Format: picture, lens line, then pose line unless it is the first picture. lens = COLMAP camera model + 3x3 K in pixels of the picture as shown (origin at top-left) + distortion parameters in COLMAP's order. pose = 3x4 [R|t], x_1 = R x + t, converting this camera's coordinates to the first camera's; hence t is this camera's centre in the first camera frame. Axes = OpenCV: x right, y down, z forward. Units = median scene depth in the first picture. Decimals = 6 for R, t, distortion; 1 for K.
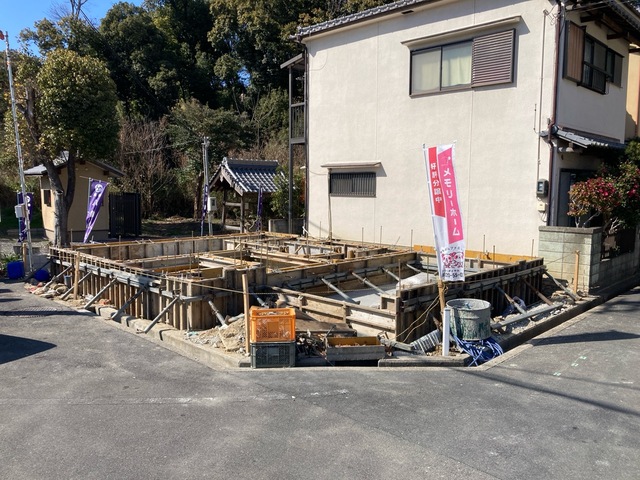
lens RADIAL K [[523.6, 0, 320.0], [0, 523.6, 240.0], [0, 0, 1]] dist [0.002692, 0.004668]
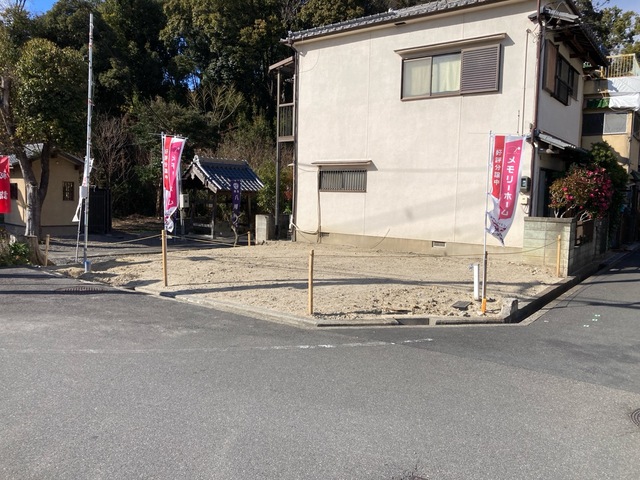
lens RADIAL K [[521.2, 0, 320.0], [0, 521.2, 240.0], [0, 0, 1]] dist [0.008819, 0.003631]
pose [[0.990229, 0.004528, 0.139379, -0.141661], [-0.002655, 0.999904, -0.013621, 0.031883], [-0.139428, 0.013118, 0.990145, -0.050818]]
